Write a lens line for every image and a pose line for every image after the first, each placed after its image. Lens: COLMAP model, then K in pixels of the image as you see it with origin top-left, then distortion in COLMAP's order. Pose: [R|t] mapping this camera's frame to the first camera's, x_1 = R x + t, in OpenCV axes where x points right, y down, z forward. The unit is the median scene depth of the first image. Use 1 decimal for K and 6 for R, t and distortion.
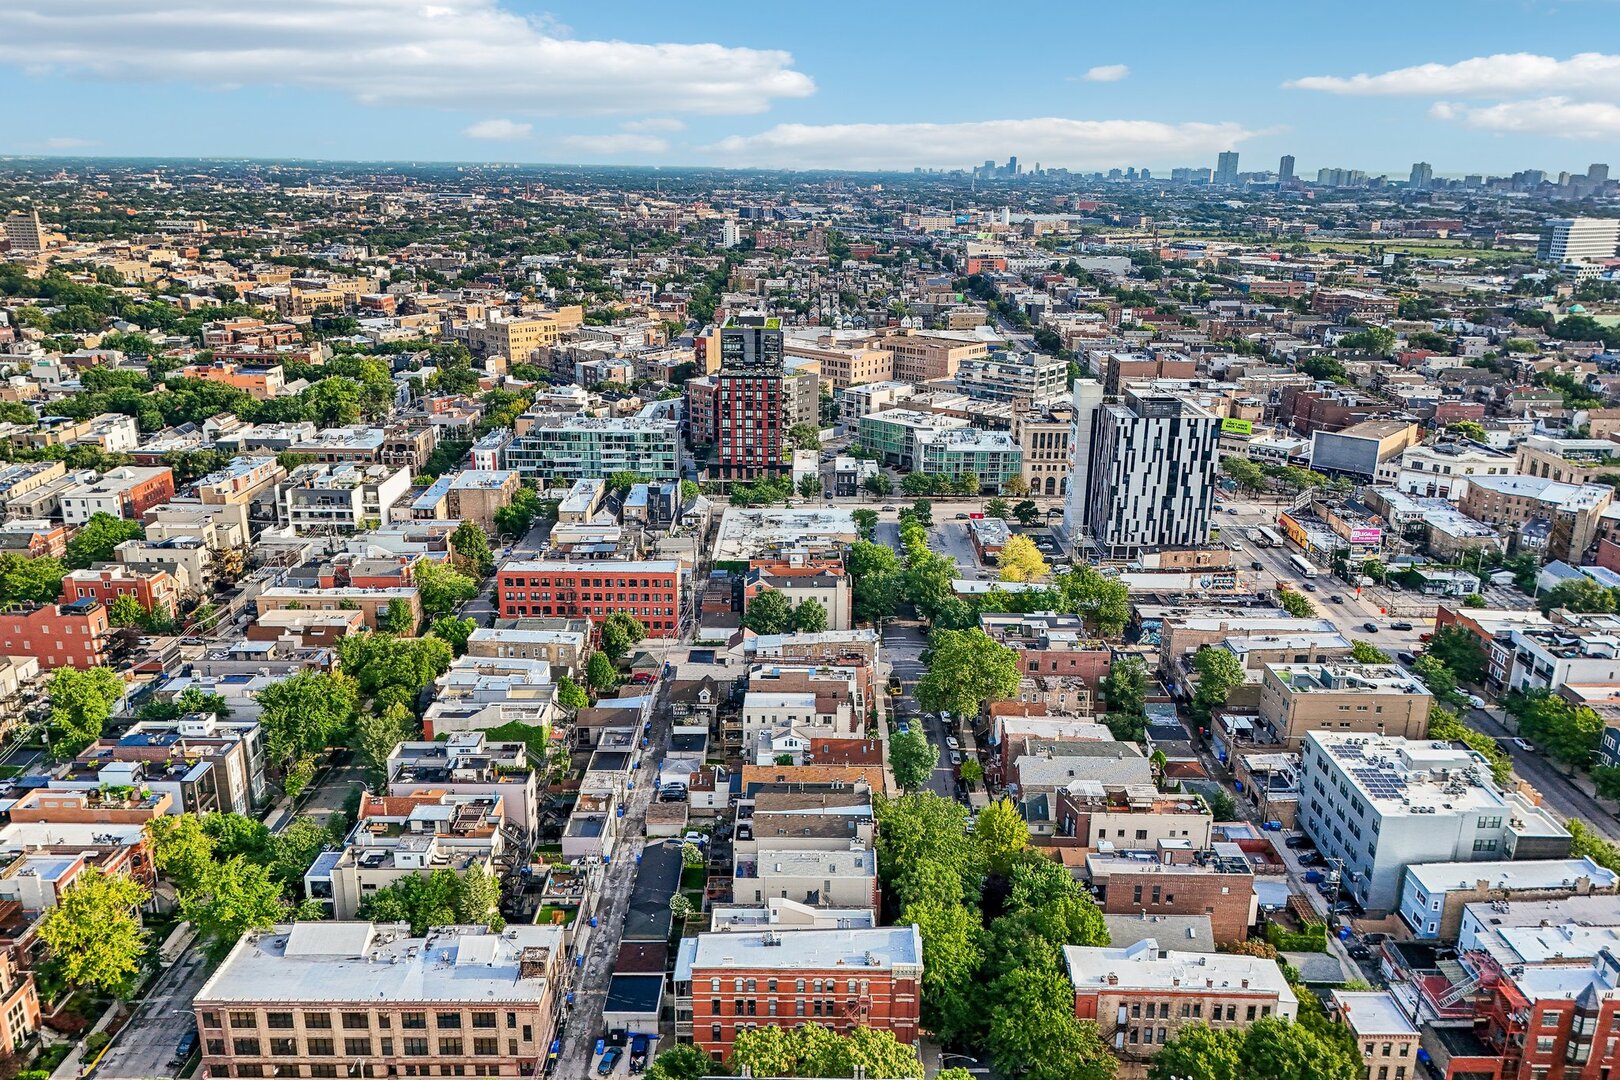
lens RADIAL K [[1215.2, 0, 806.6], [0, 1215.2, 557.4], [0, 0, 1]] dist [0.066262, -0.060735]
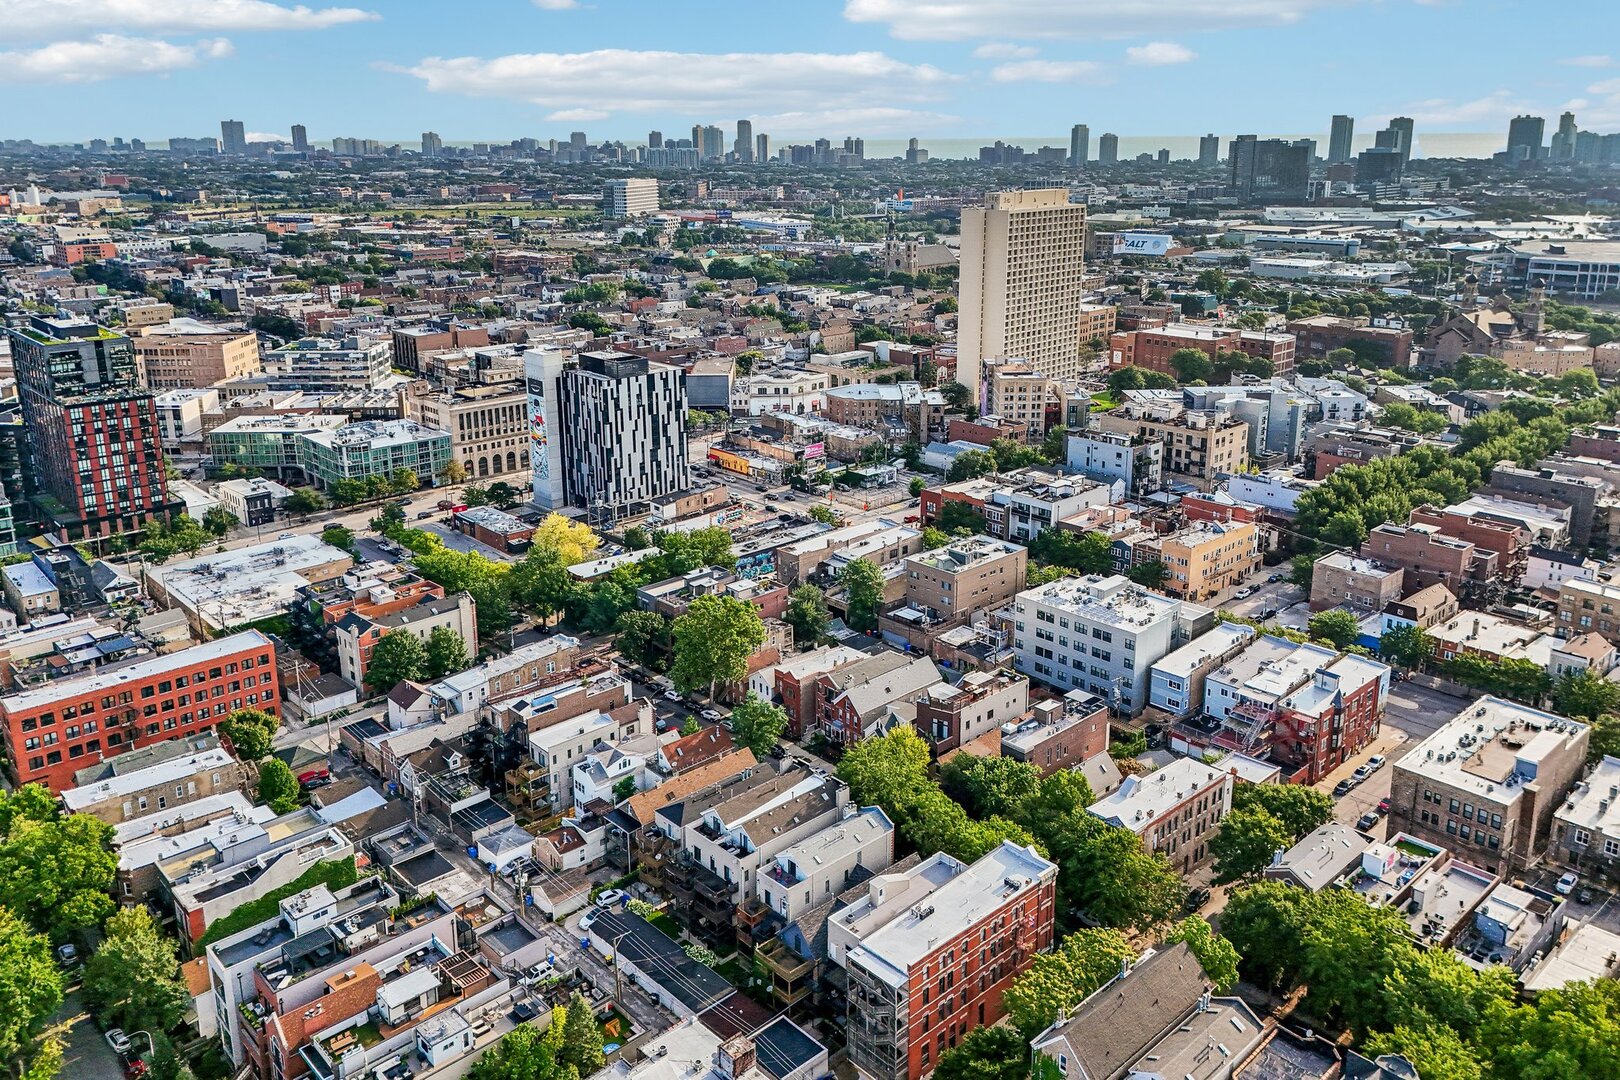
lens RADIAL K [[1215.2, 0, 817.3], [0, 1215.2, 545.9], [0, 0, 1]] dist [0.066262, -0.060735]
pose [[0.720016, -0.232198, 0.653957, -0.304520], [0.223097, 0.969786, 0.098705, -0.041239], [-0.657118, 0.074826, 0.750065, 0.133848]]
